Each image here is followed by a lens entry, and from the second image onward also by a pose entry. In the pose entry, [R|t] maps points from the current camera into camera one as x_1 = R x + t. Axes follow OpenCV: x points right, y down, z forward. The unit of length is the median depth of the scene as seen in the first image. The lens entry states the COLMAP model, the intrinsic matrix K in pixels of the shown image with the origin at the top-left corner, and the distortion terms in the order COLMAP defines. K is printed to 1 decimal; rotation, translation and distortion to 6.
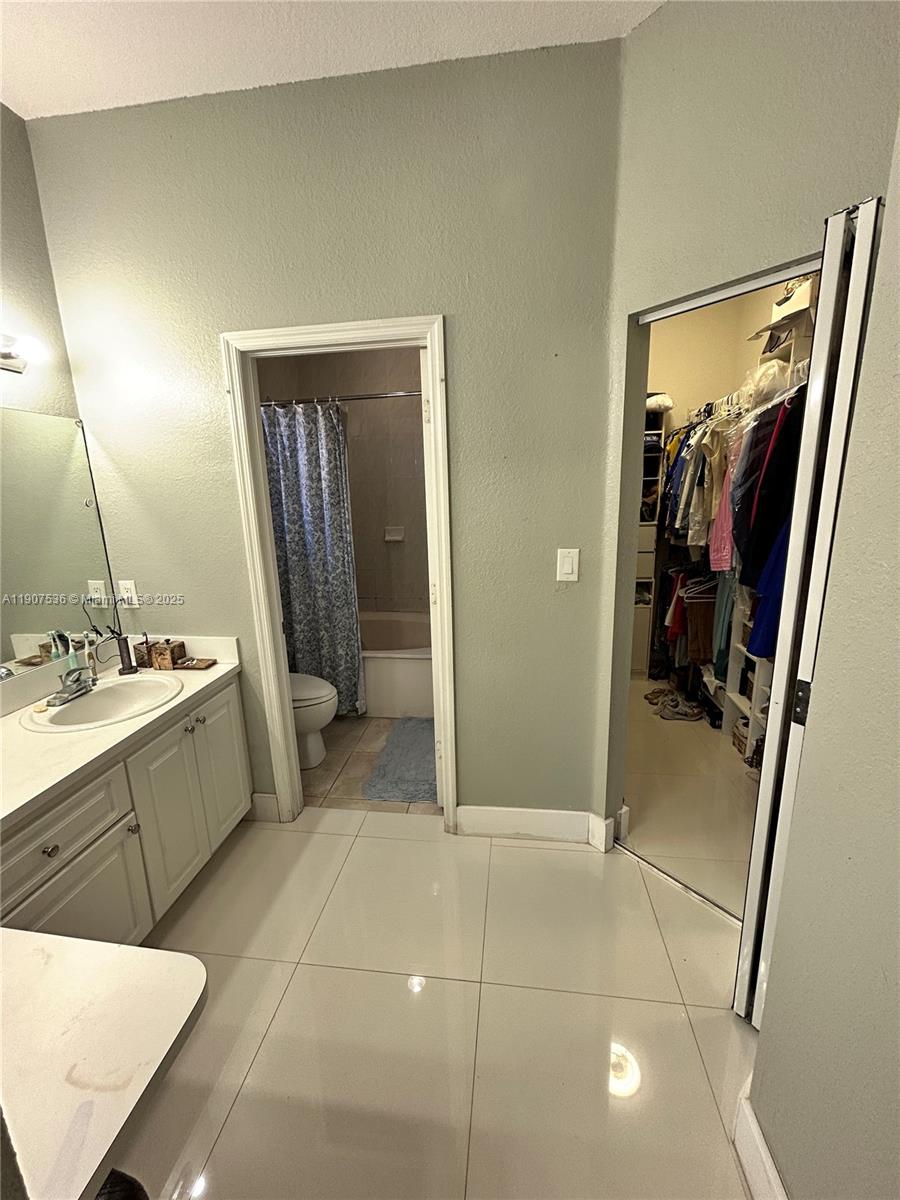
lens RADIAL K [[485.1, 0, 452.5], [0, 485.1, 599.3], [0, 0, 1]] dist [-0.004078, 0.002101]
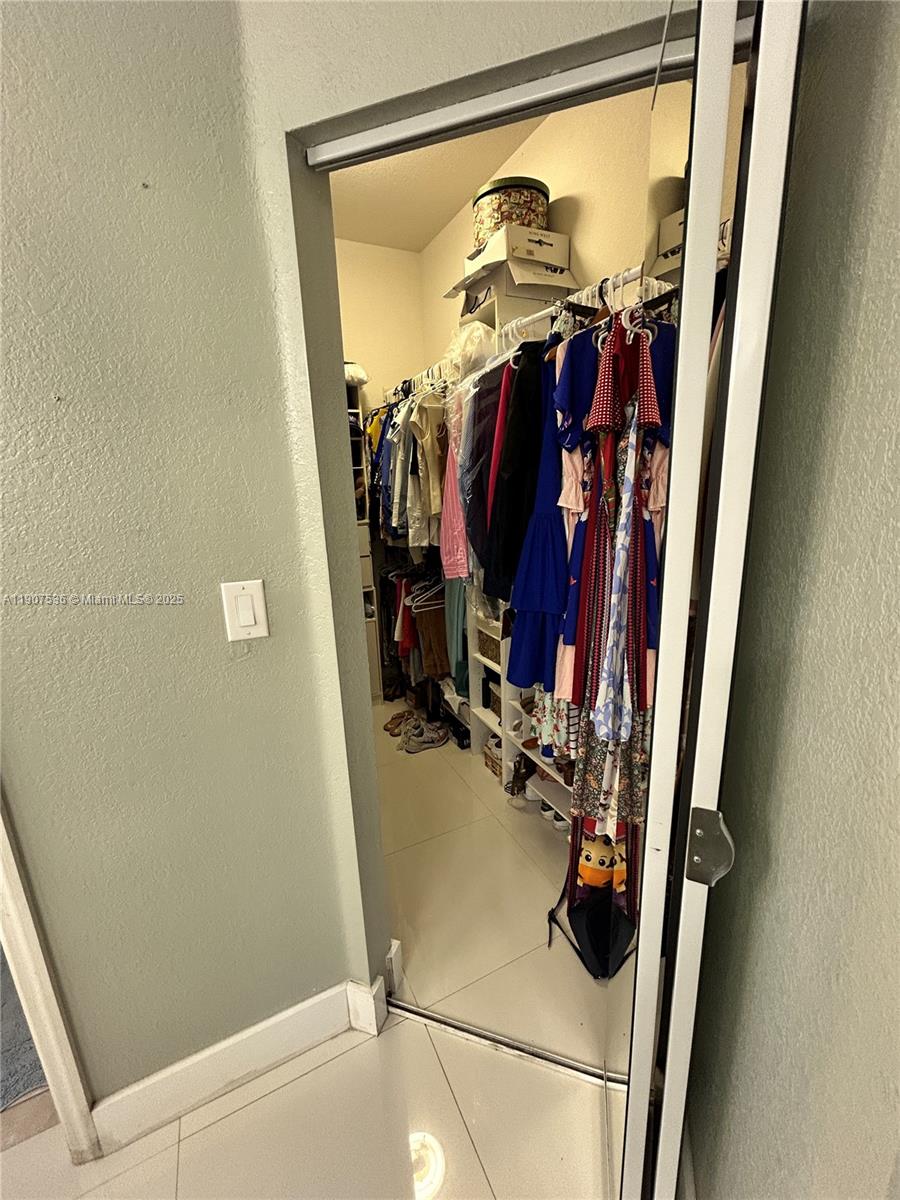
lens RADIAL K [[485.1, 0, 452.6], [0, 485.1, 597.7], [0, 0, 1]] dist [-0.004078, 0.002101]
pose [[0.833157, -0.135424, 0.536199, 0.110382], [0.135624, 0.989981, 0.039296, -0.057792], [-0.536148, 0.039982, 0.843177, 0.321397]]
